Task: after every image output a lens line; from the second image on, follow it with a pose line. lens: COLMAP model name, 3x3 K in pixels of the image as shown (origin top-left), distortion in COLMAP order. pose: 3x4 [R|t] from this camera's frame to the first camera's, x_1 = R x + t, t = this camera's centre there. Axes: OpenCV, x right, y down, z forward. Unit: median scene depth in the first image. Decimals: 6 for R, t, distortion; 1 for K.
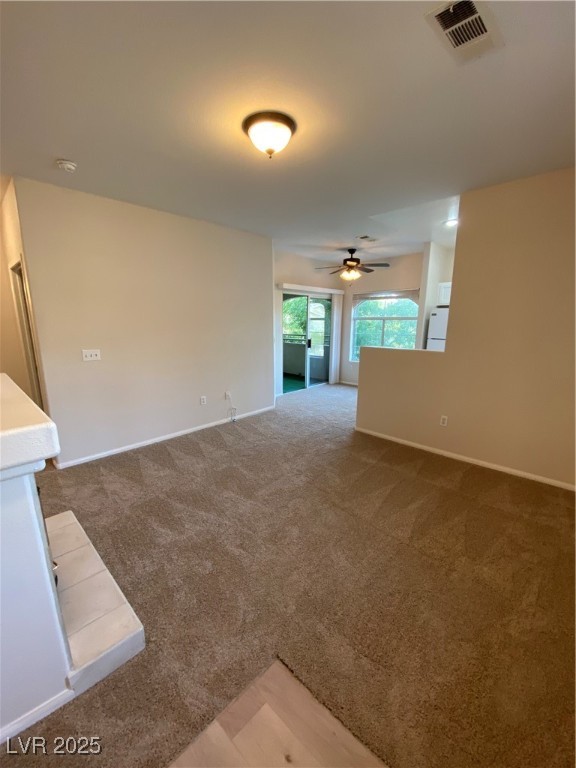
lens RADIAL K [[310.2, 0, 285.9], [0, 310.2, 387.5], [0, 0, 1]] dist [0.023116, -0.021038]
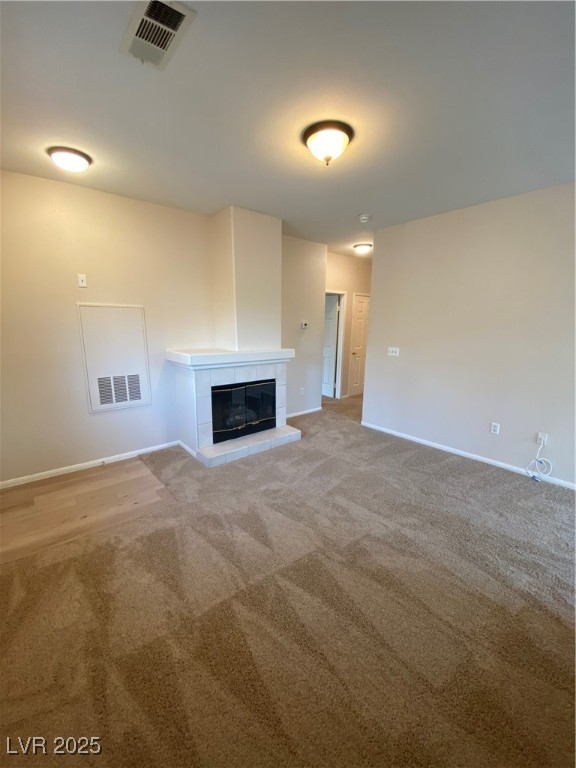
lens RADIAL K [[310.2, 0, 285.9], [0, 310.2, 387.5], [0, 0, 1]] dist [0.023116, -0.021038]
pose [[-0.109693, 0.192396, -0.975167, 0.699019], [-0.221780, 0.951616, 0.212697, -0.138887], [0.968907, 0.239604, -0.061716, 0.697655]]
